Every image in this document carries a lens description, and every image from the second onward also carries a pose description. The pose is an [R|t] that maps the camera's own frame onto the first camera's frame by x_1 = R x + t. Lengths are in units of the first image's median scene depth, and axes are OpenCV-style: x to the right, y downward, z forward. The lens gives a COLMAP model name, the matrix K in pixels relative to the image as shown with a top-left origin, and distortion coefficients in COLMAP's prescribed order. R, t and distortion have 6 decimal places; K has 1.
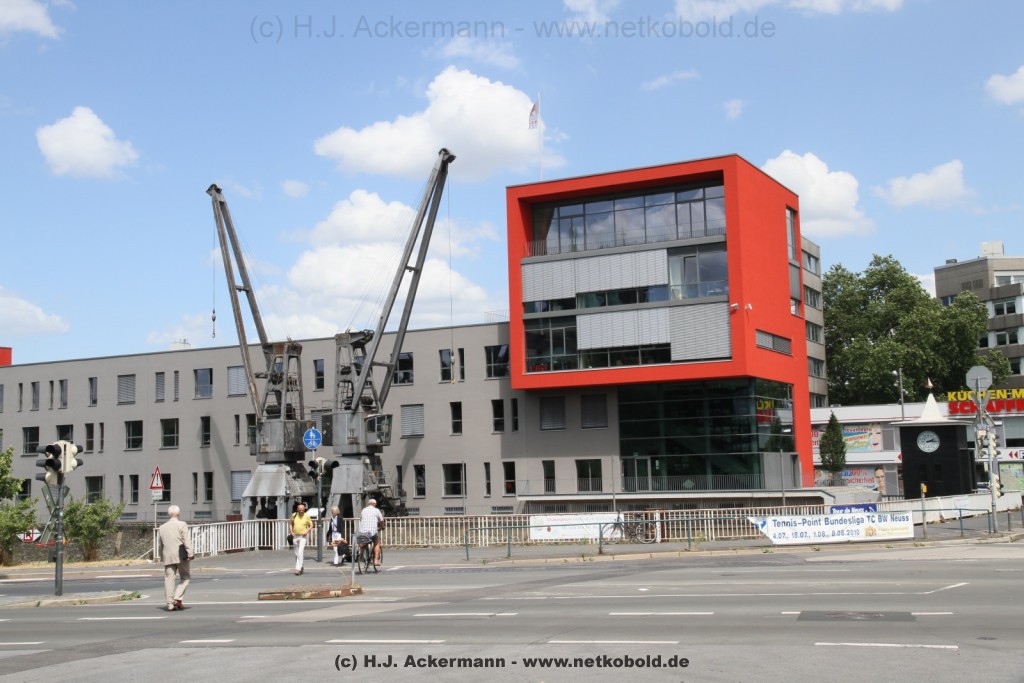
lens RADIAL K [[1296.1, 0, 512.0], [0, 1296.1, 341.5], [0, 0, 1]] dist [0.082885, 0.056319]
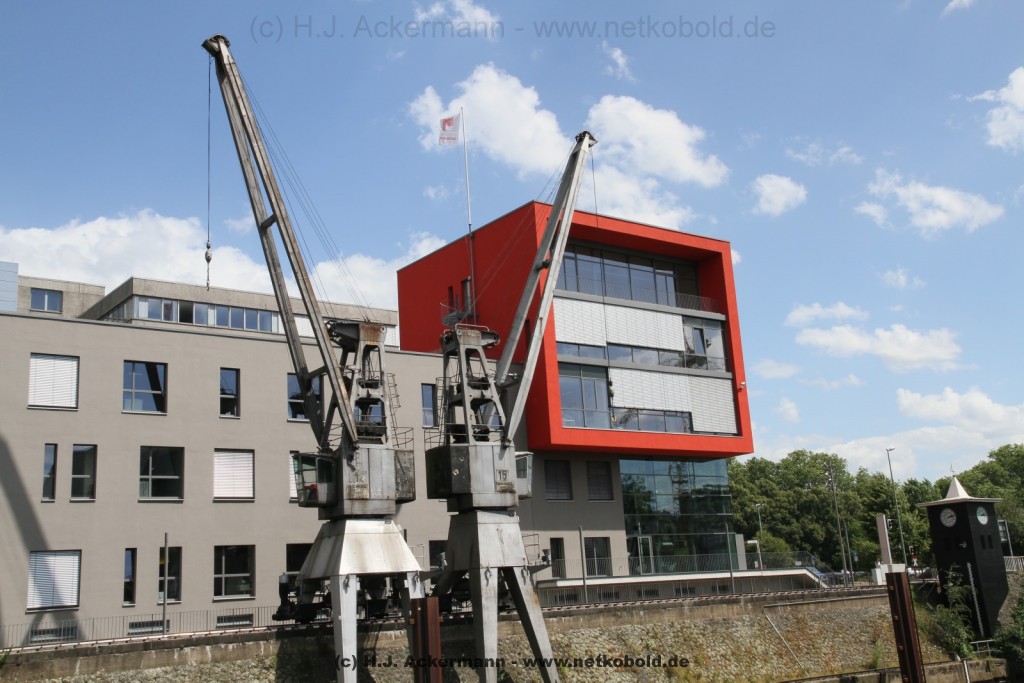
lens RADIAL K [[1101.5, 0, 512.0], [0, 1101.5, 341.5], [0, 0, 1]] dist [0.050650, 0.004804]
pose [[0.436694, 0.208299, 0.875163, -0.623105], [-0.040257, 0.976375, -0.212301, 0.121271], [-0.898709, 0.057479, 0.434763, 0.731378]]
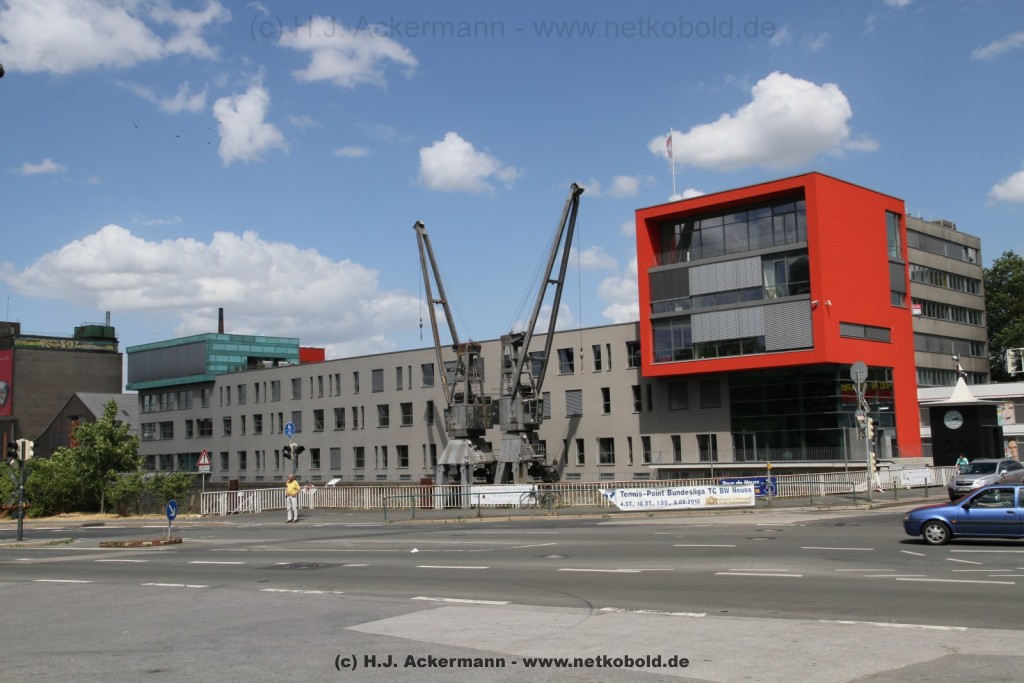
lens RADIAL K [[1101.5, 0, 512.0], [0, 1101.5, 341.5], [0, 0, 1]] dist [0.050650, 0.004804]
pose [[0.960651, -0.028197, -0.276325, 0.170552], [0.031864, 0.999454, 0.008788, -0.009327], [0.275926, -0.017247, 0.961024, -0.025287]]
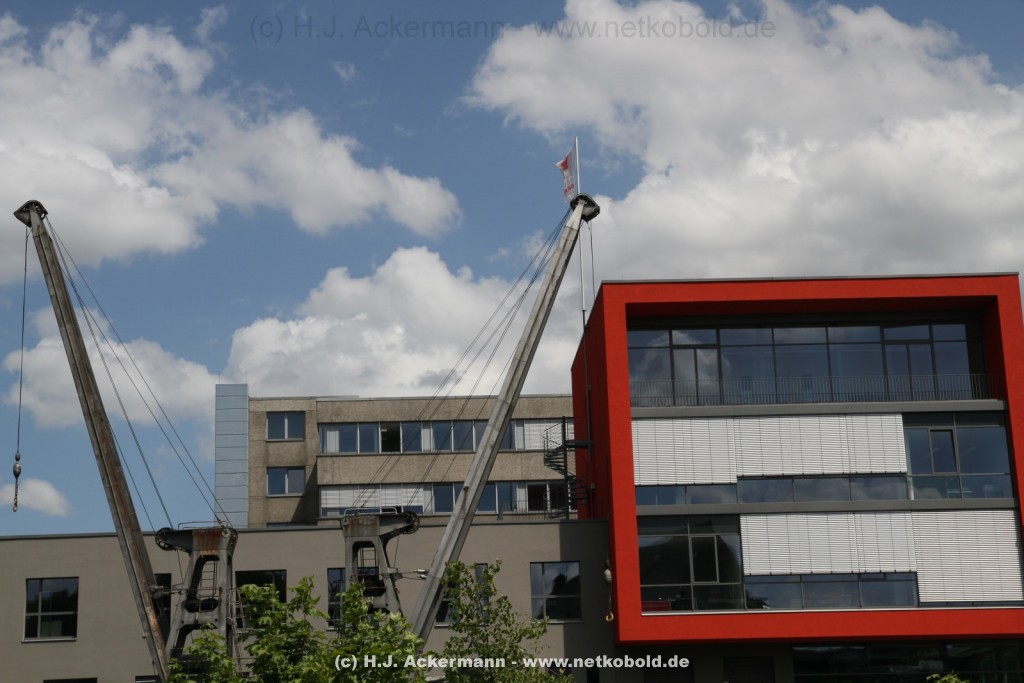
lens RADIAL K [[1887.4, 0, 512.0], [0, 1887.4, 341.5], [0, 0, 1]] dist [0.195684, -0.042292]
pose [[0.865346, 0.121688, 0.486176, -0.451463], [-0.041699, 0.984193, -0.172120, 0.052526], [-0.499436, 0.128670, 0.856742, 0.319977]]
